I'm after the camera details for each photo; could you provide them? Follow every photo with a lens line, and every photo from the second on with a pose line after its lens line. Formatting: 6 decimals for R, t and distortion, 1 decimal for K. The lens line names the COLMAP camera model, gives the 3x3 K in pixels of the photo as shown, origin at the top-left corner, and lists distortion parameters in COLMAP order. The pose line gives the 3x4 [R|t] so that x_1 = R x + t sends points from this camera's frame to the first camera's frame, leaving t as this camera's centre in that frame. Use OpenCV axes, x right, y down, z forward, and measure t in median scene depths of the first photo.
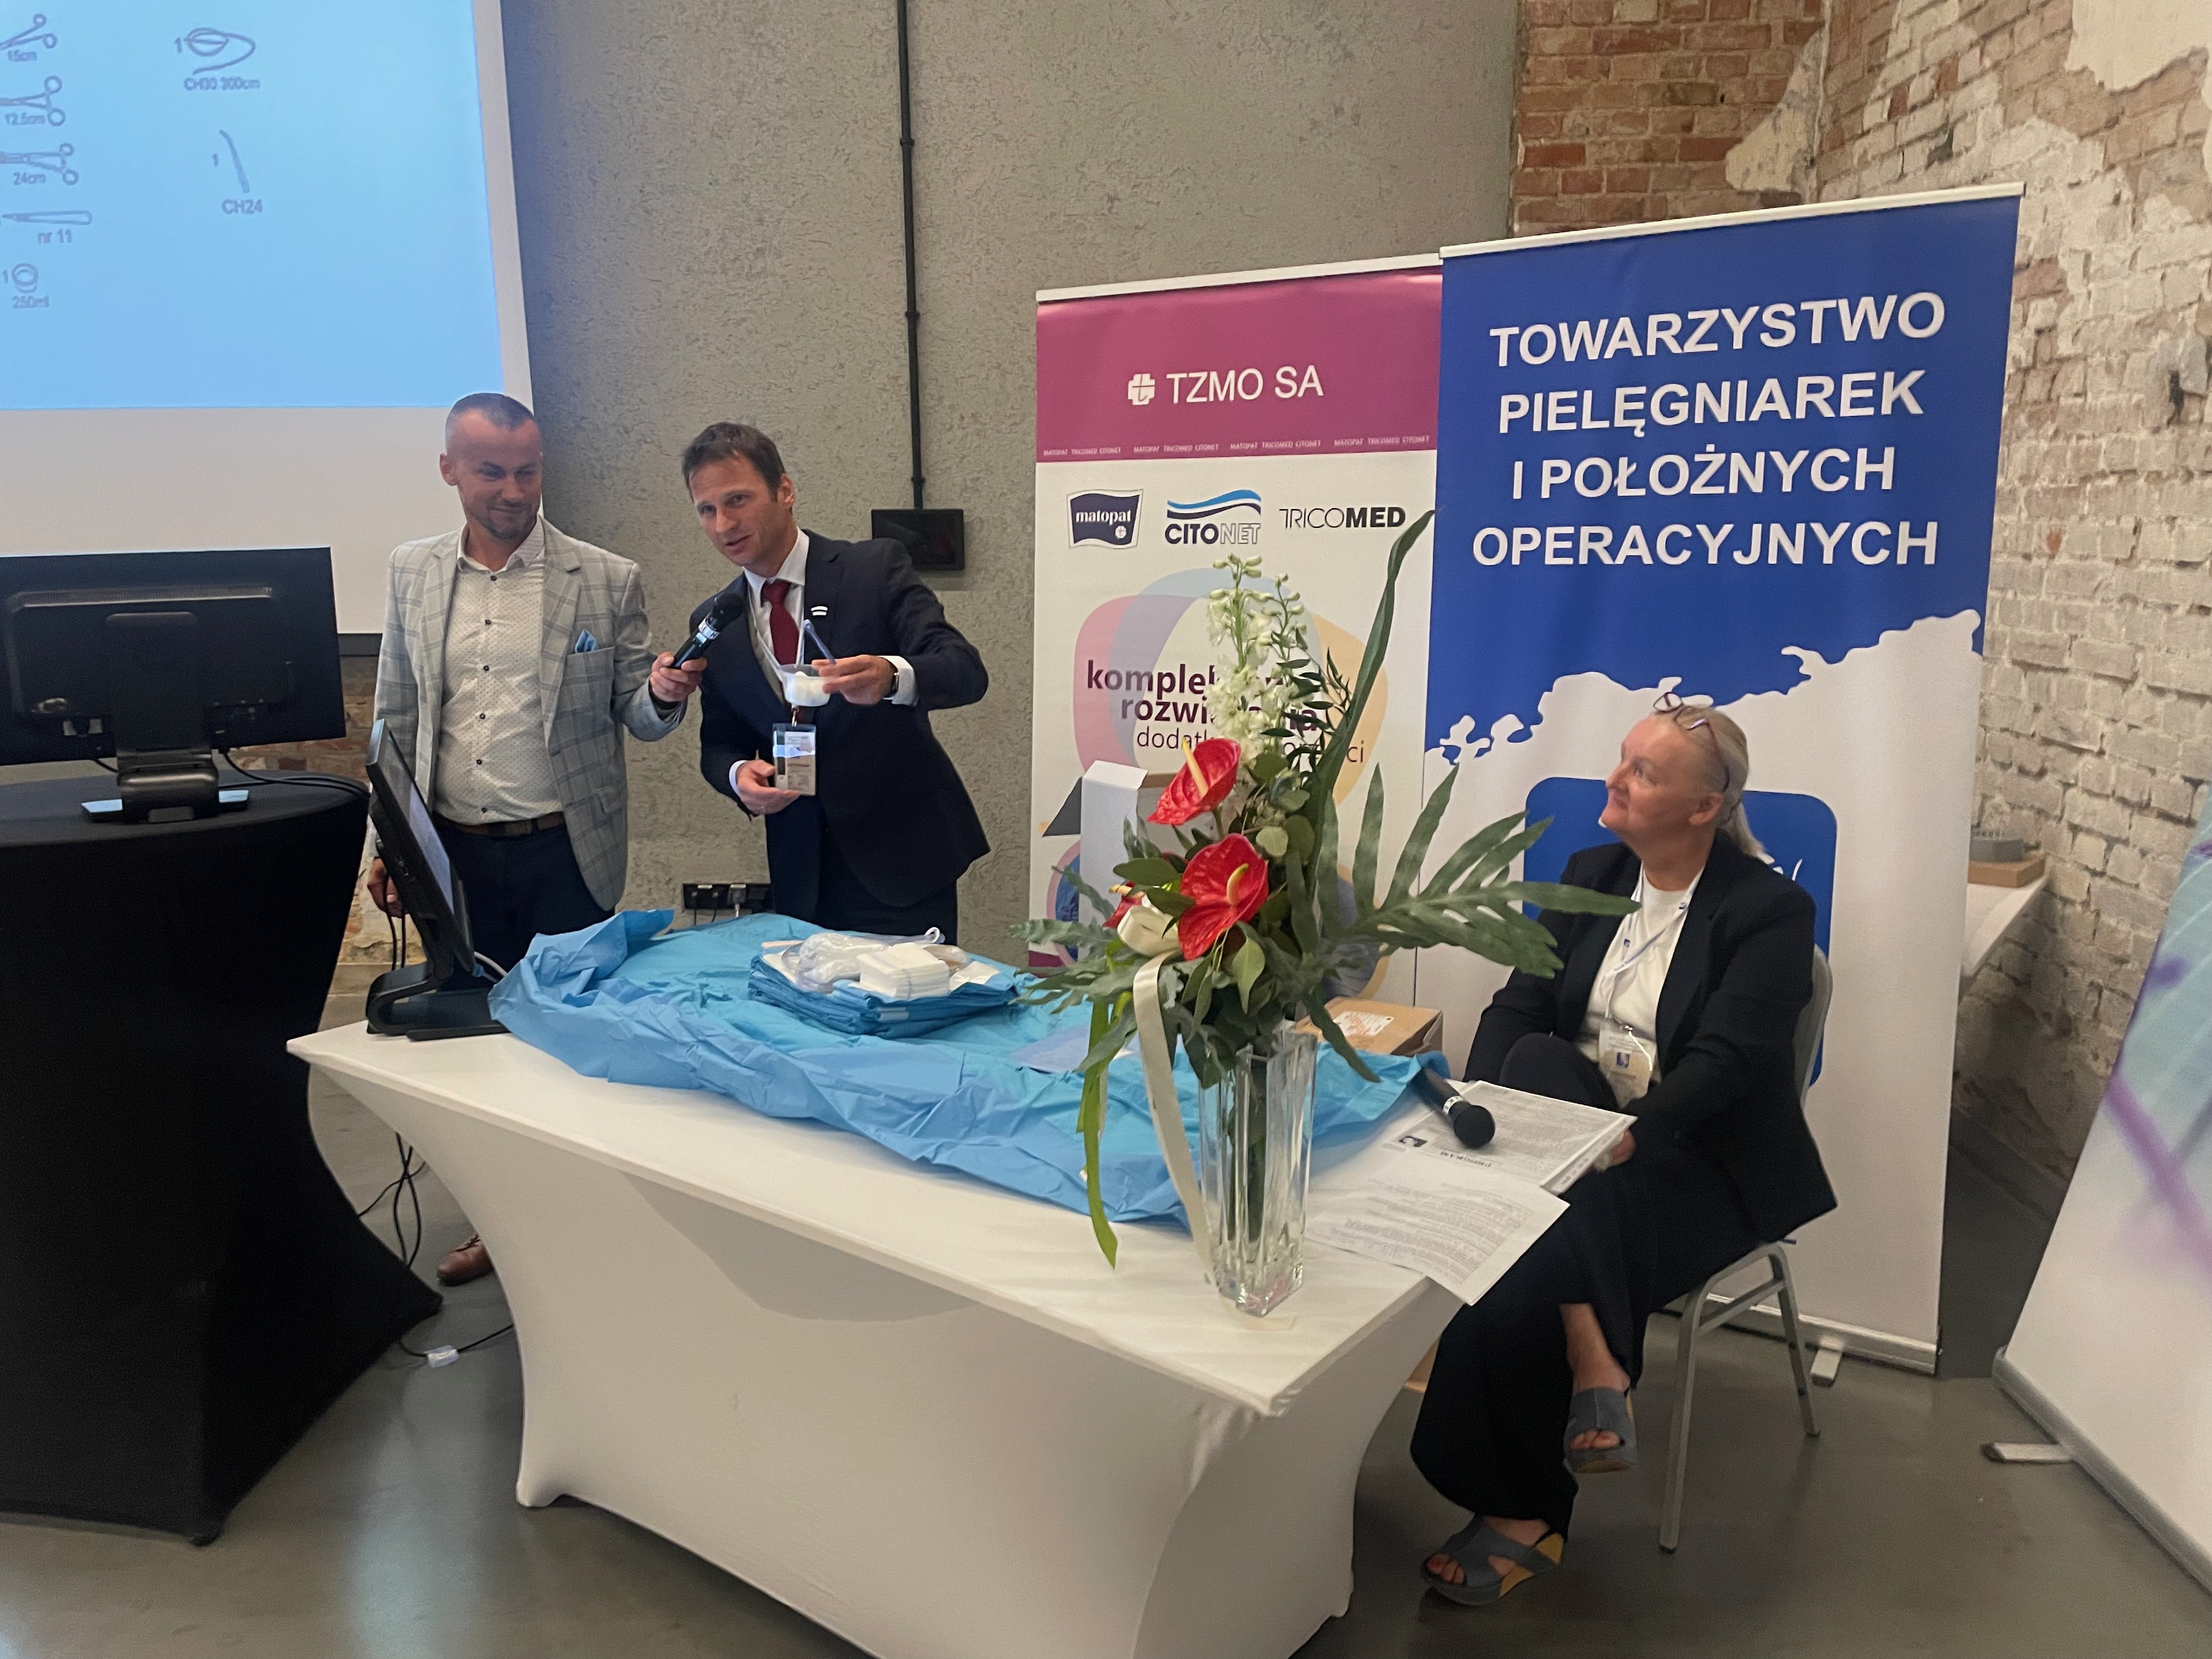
lens RADIAL K [[1677.2, 0, 1080.8], [0, 1677.2, 801.9], [0, 0, 1]] dist [0.086783, -0.109224]
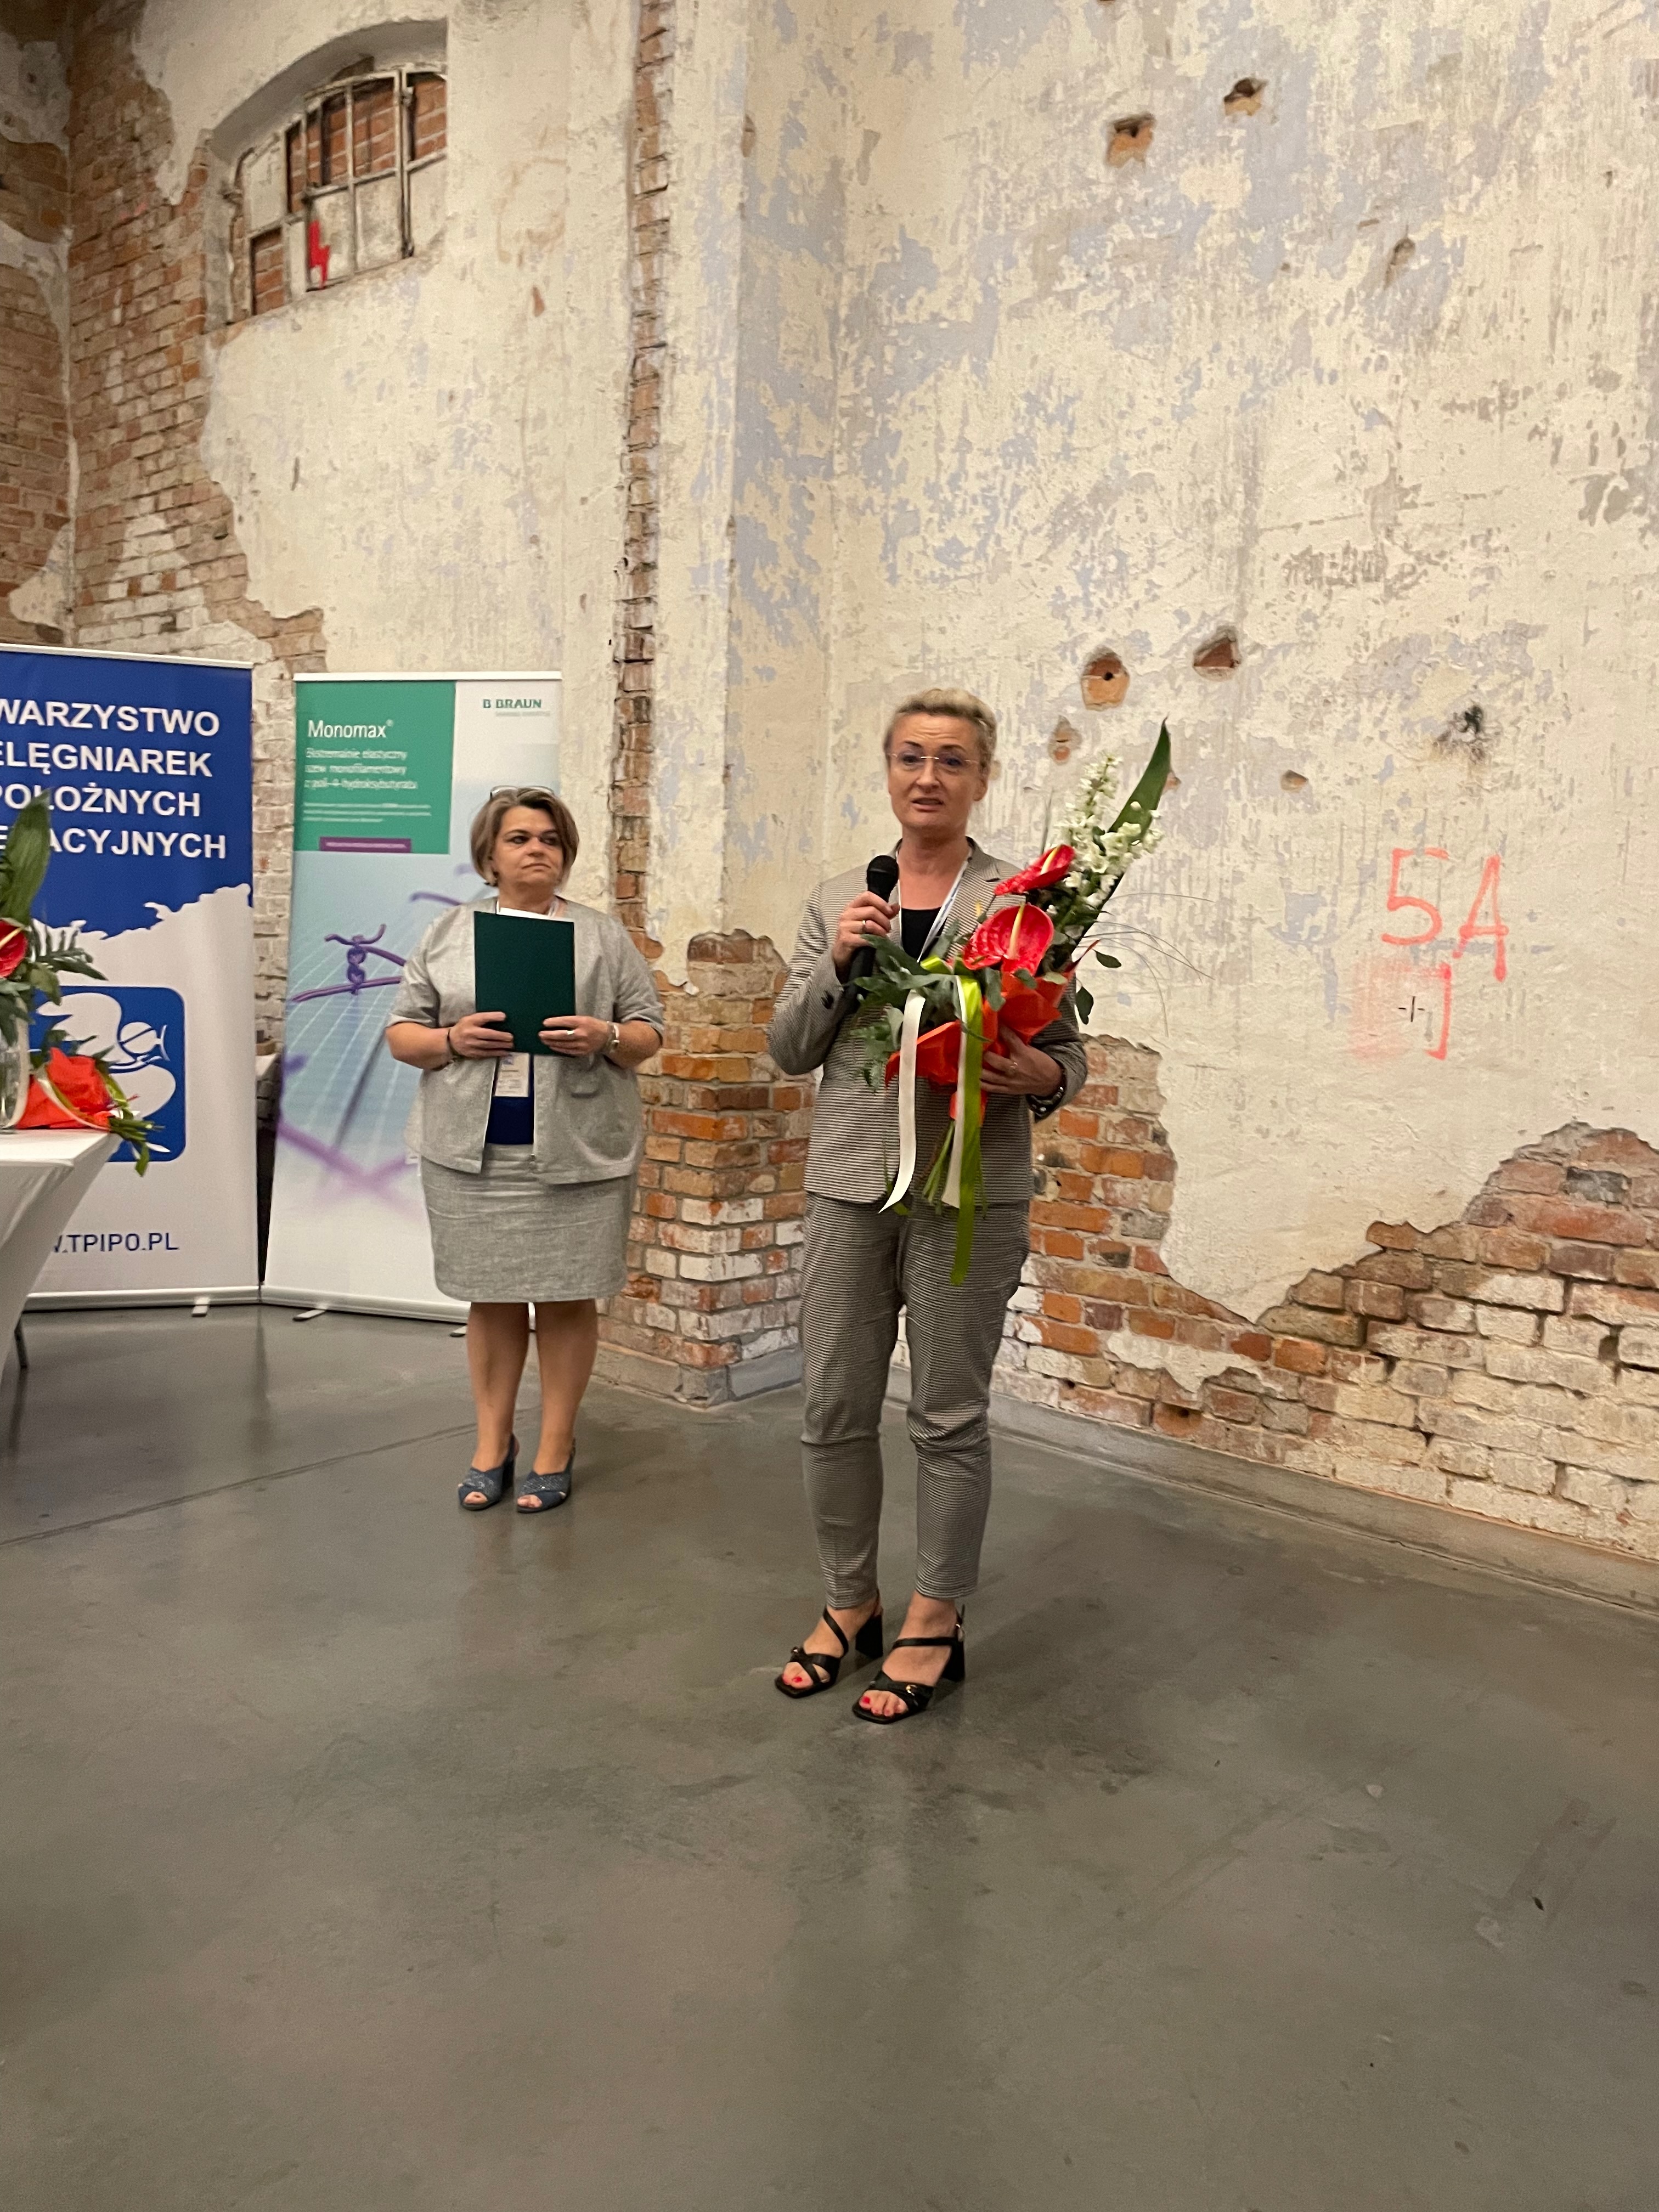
lens RADIAL K [[1678.2, 0, 845.2], [0, 1678.2, 1077.9], [0, 0, 1]] dist [0.088054, -0.118750]
pose [[0.620073, -0.037083, 0.783667, -0.475483], [0.095362, 0.995038, -0.028370, 0.190908], [-0.778727, 0.092324, 0.620533, -0.577313]]
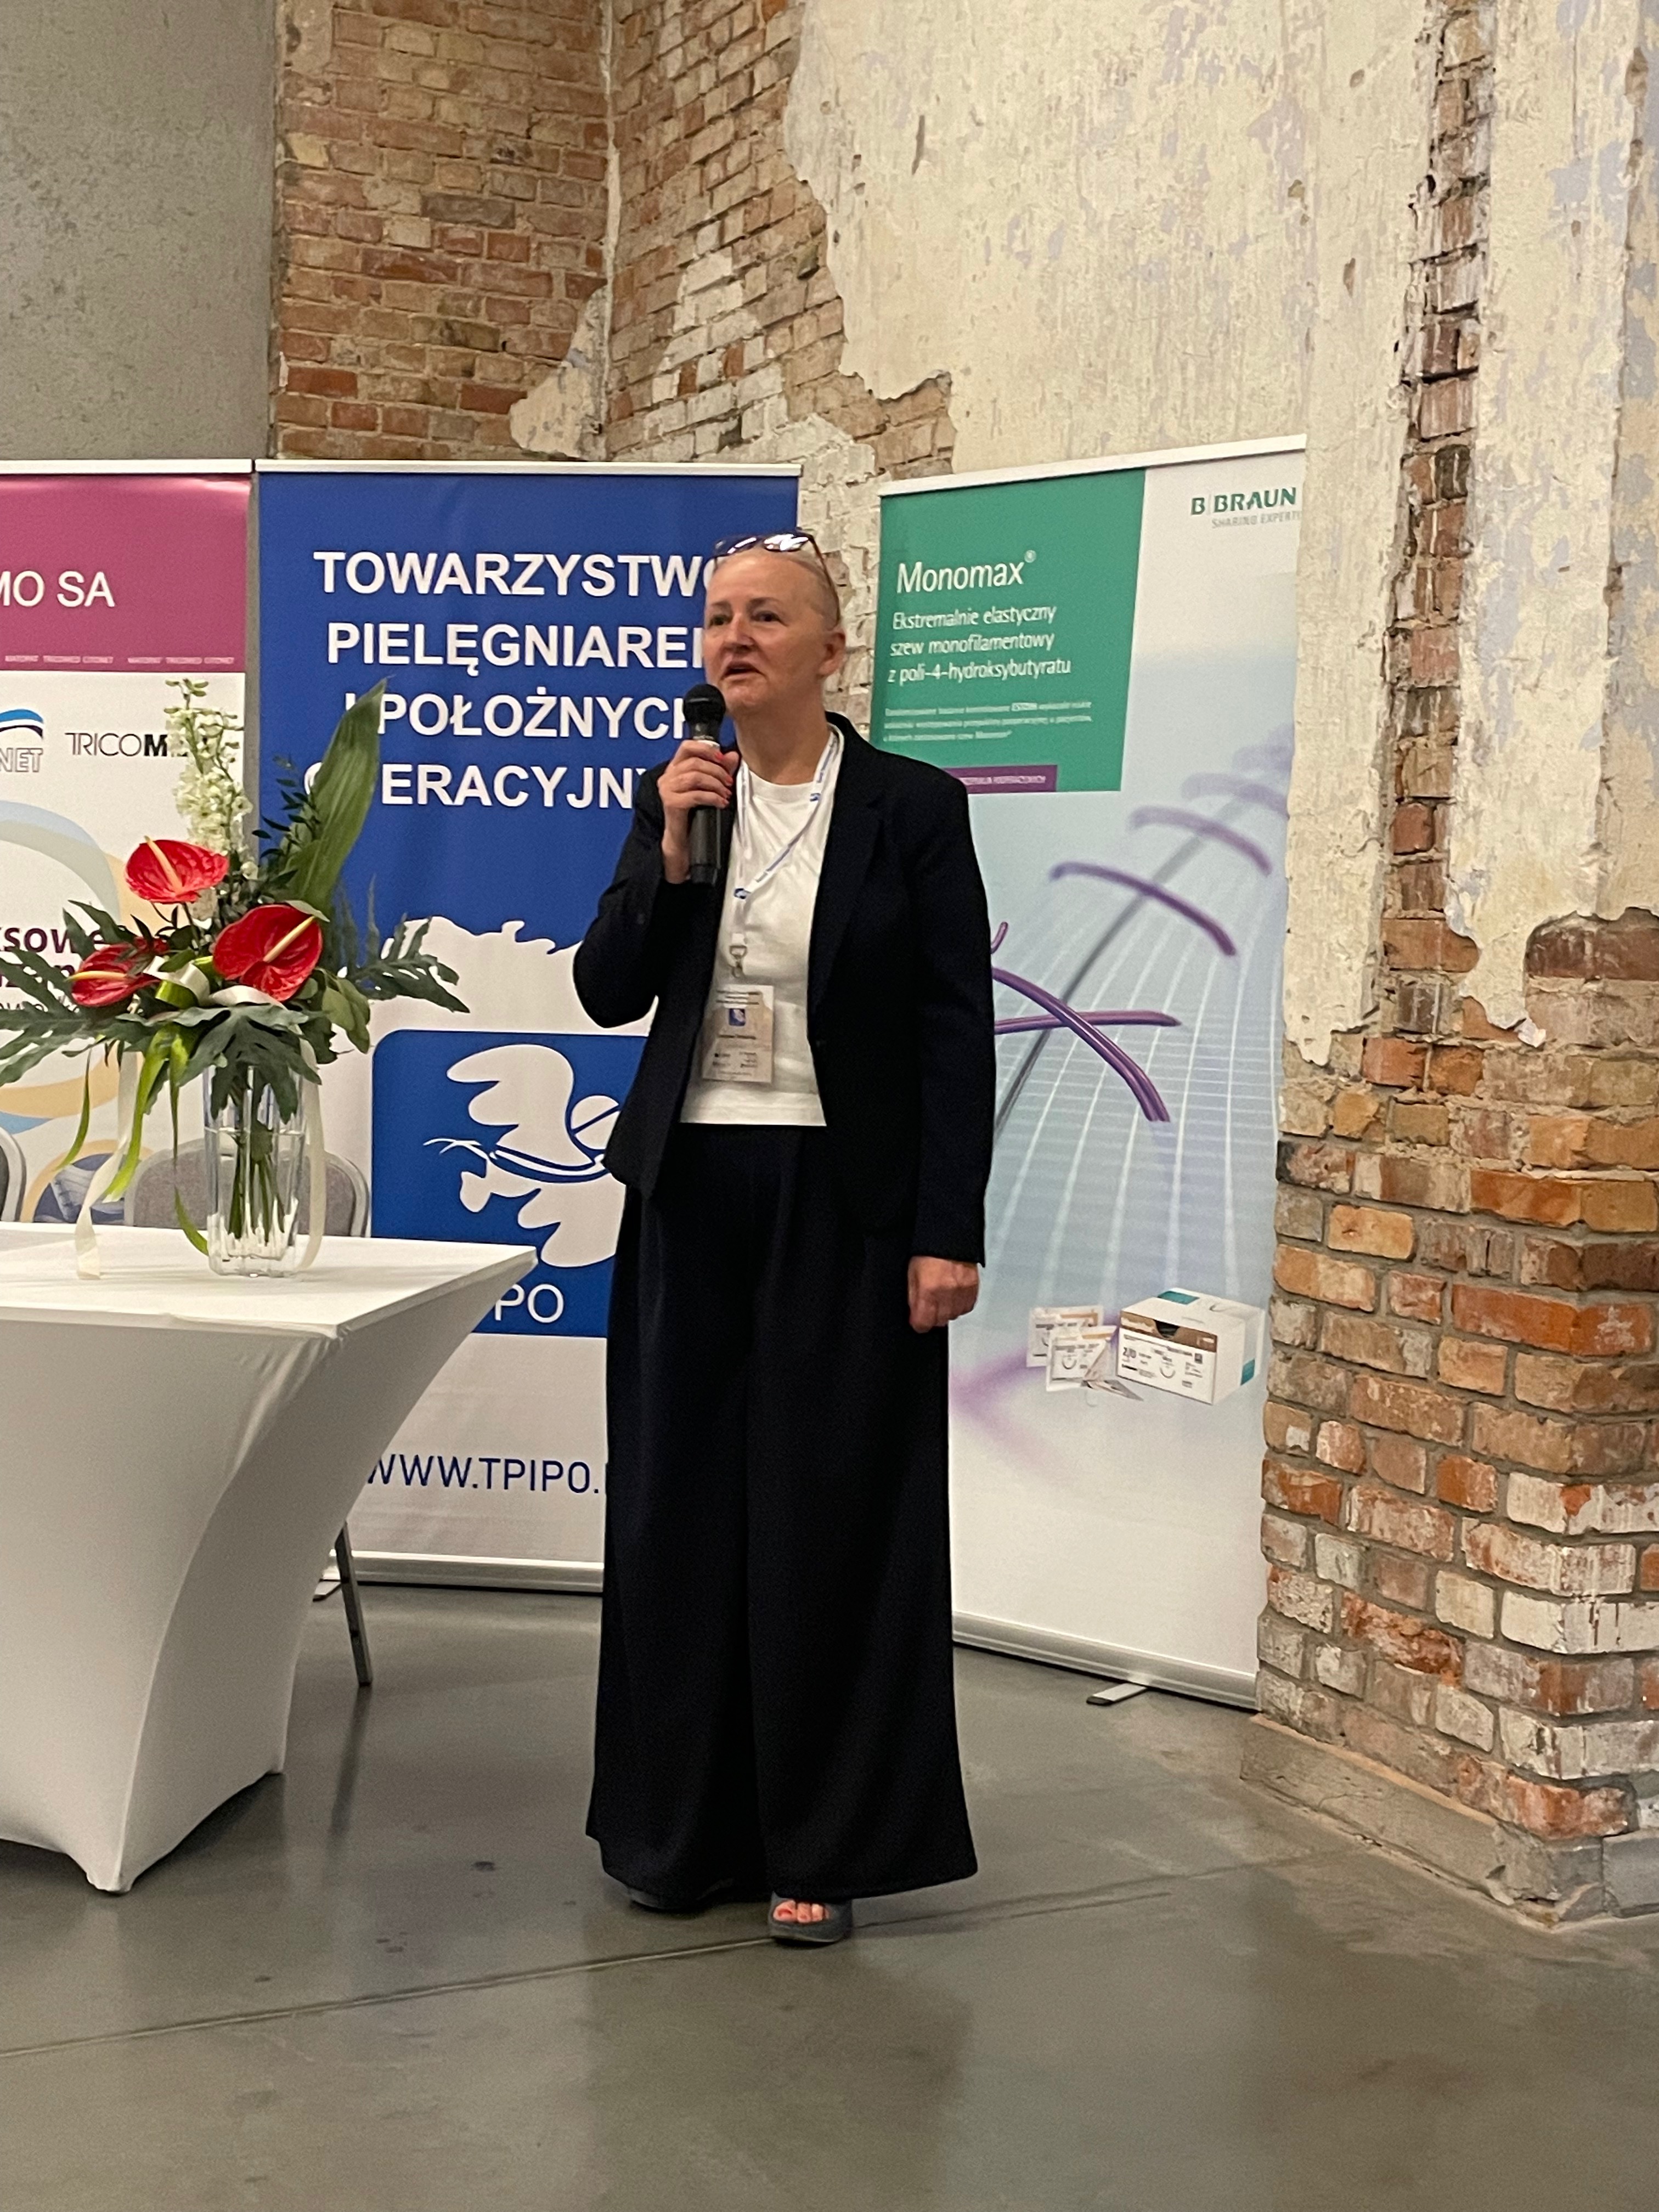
lens RADIAL K [[2853.3, 0, 818.7], [0, 2853.3, 1077.6], [0, 0, 1]] dist [0.070474, 0.000000]
pose [[0.882823, 0.013770, 0.469504, -0.253790], [0.042864, 0.993037, -0.109725, 0.195721], [-0.467746, 0.116992, 0.876086, -0.488584]]
